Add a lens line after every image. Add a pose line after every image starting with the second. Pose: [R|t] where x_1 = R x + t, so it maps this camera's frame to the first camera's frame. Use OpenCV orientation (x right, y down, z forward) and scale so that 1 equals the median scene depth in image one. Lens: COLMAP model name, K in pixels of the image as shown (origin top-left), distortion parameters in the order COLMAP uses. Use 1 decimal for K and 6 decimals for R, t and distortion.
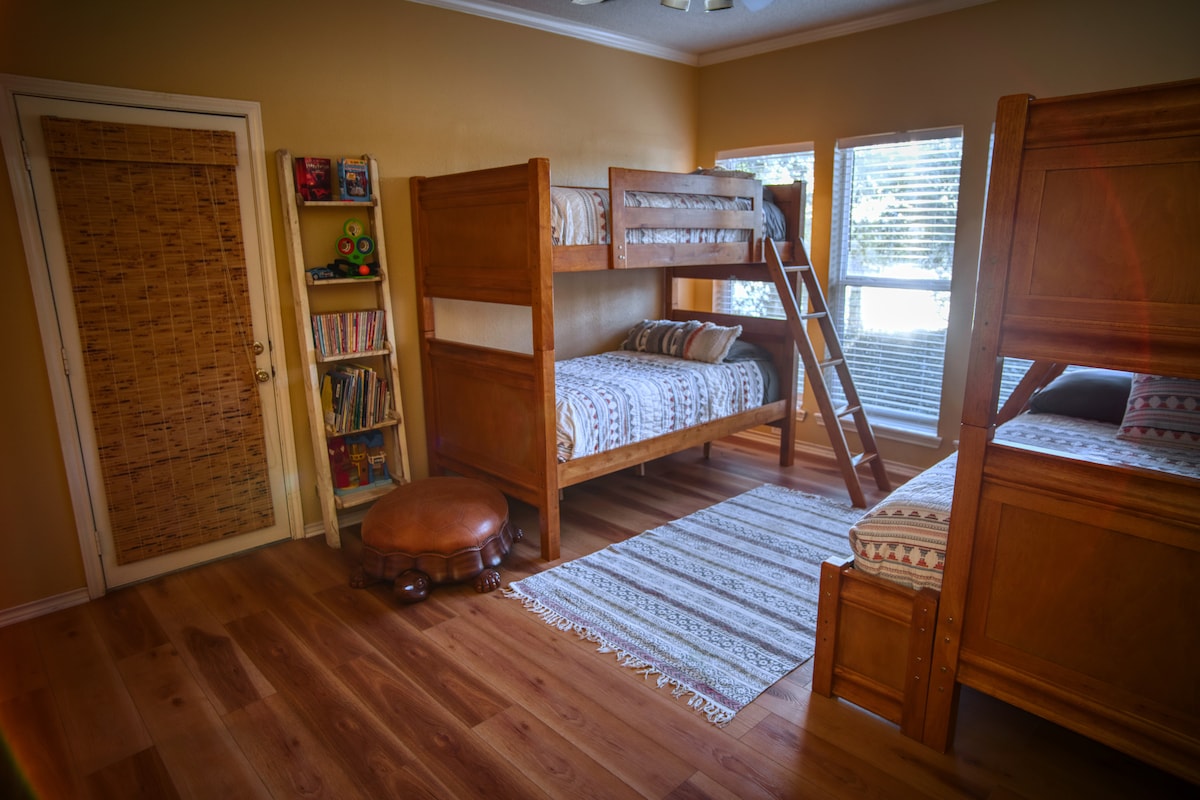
lens RADIAL K [[725.1, 0, 602.1], [0, 725.1, 402.6], [0, 0, 1]] dist [-0.035738, 0.002956]
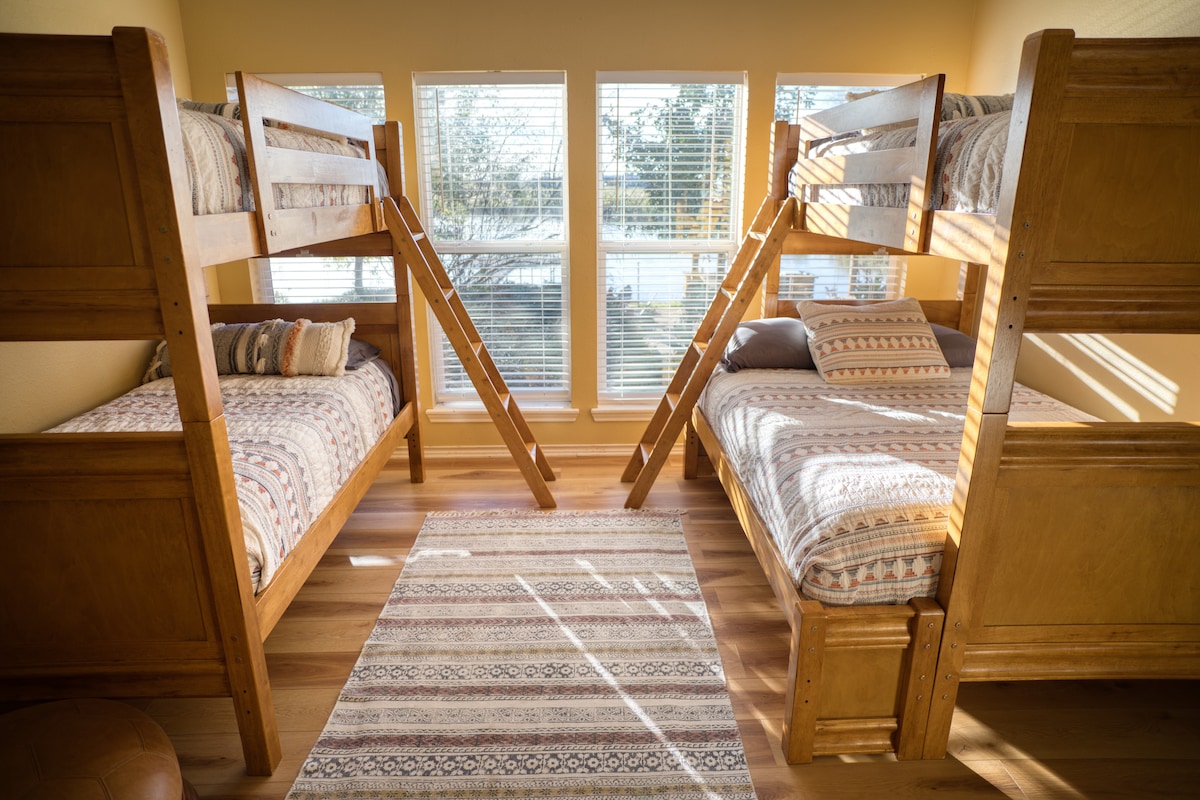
lens RADIAL K [[725.1, 0, 598.8], [0, 725.1, 401.1], [0, 0, 1]] dist [-0.035738, 0.002956]
pose [[0.666674, -0.204214, 0.716828, -0.228937], [0.165729, 0.978273, 0.124562, -0.090456], [-0.726691, 0.035757, 0.686033, 0.388443]]
